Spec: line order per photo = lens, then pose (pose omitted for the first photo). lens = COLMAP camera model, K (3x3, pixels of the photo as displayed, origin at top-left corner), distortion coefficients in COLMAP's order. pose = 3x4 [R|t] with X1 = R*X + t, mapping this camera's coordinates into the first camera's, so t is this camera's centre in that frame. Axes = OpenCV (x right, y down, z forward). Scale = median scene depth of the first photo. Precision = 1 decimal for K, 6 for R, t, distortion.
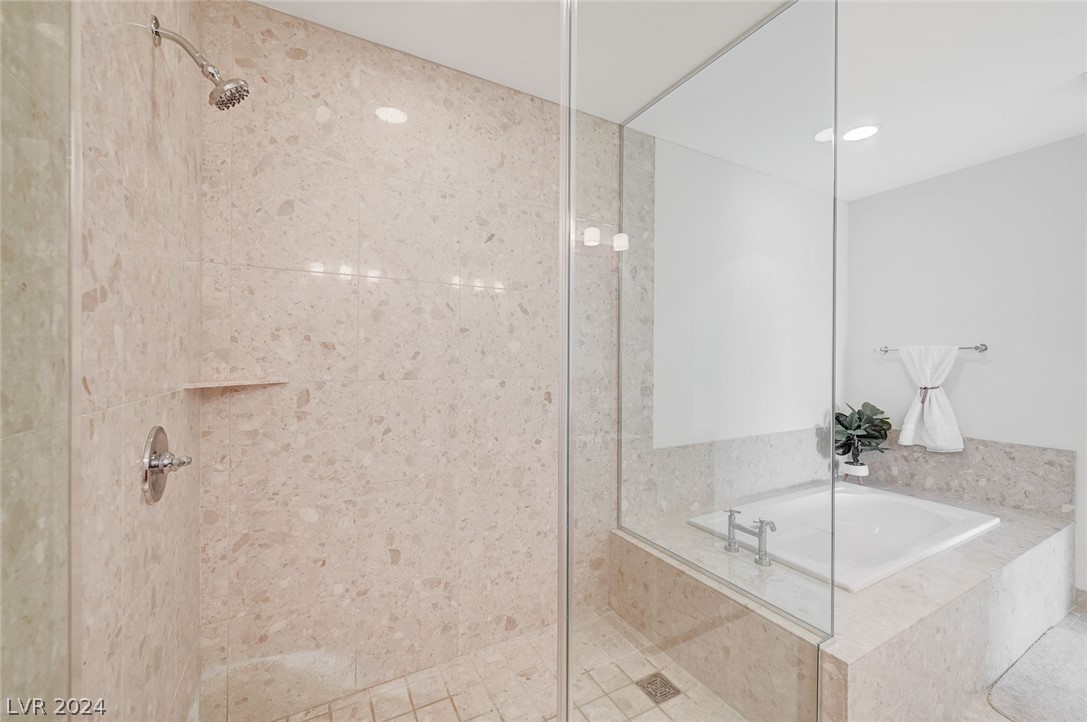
lens RADIAL K [[435.7, 0, 543.9], [0, 435.7, 362.2], [0, 0, 1]] dist [0.001015, -0.000086]
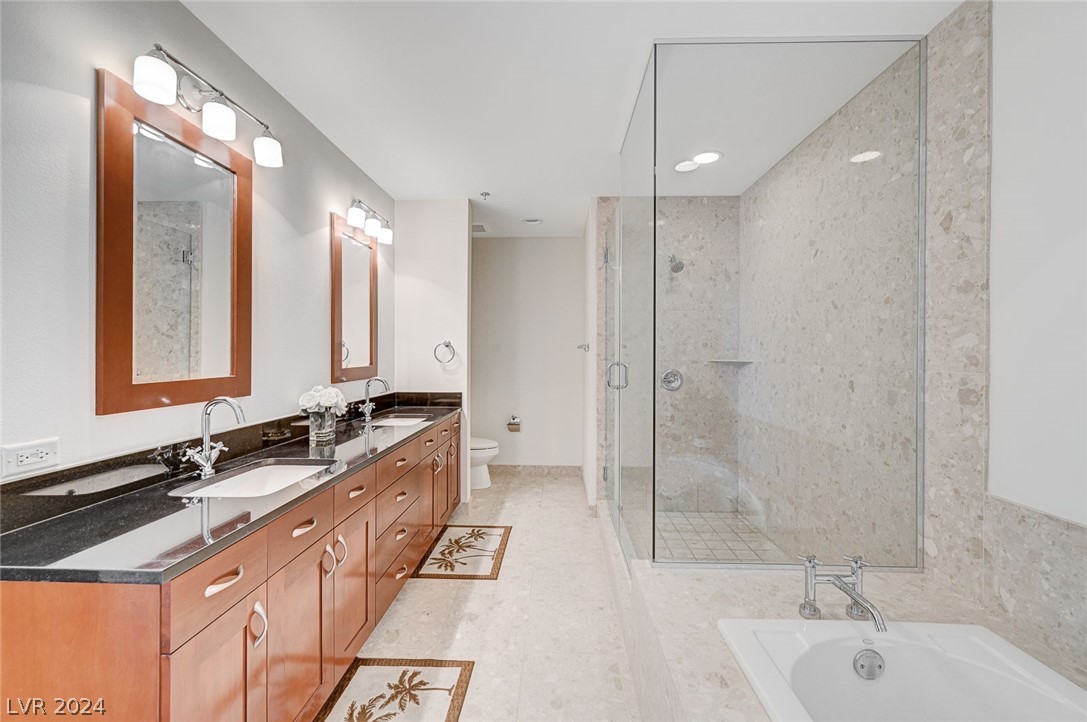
lens RADIAL K [[435.7, 0, 543.9], [0, 435.7, 352.8], [0, 0, 1]] dist [0.001015, -0.000086]
pose [[-0.508726, -0.003942, -0.860920, 1.185740], [-0.009586, 0.999953, 0.001086, 0.007402], [0.860875, 0.008805, -0.508740, 0.842605]]
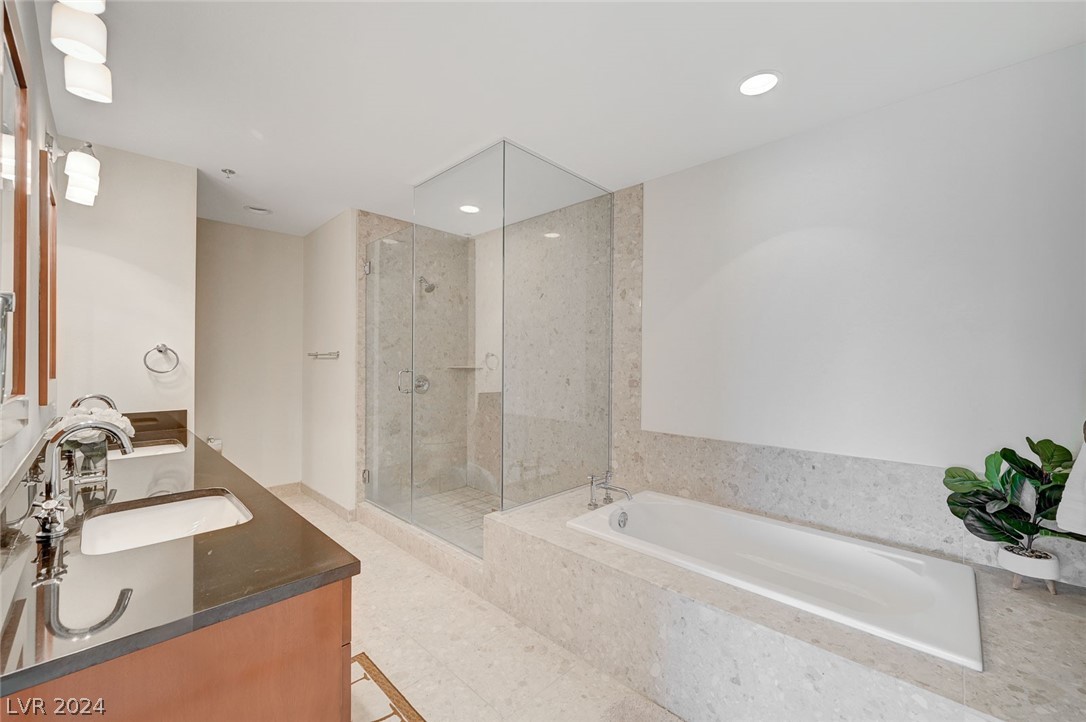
lens RADIAL K [[435.3, 0, 545.7], [0, 435.3, 363.1], [0, 0, 1]] dist [0.001015, -0.000086]
pose [[0.301864, 0.001774, -0.953349, 1.487901], [-0.010569, 0.999943, -0.001486, 0.011261], [0.953292, 0.010524, 0.301866, 0.385581]]
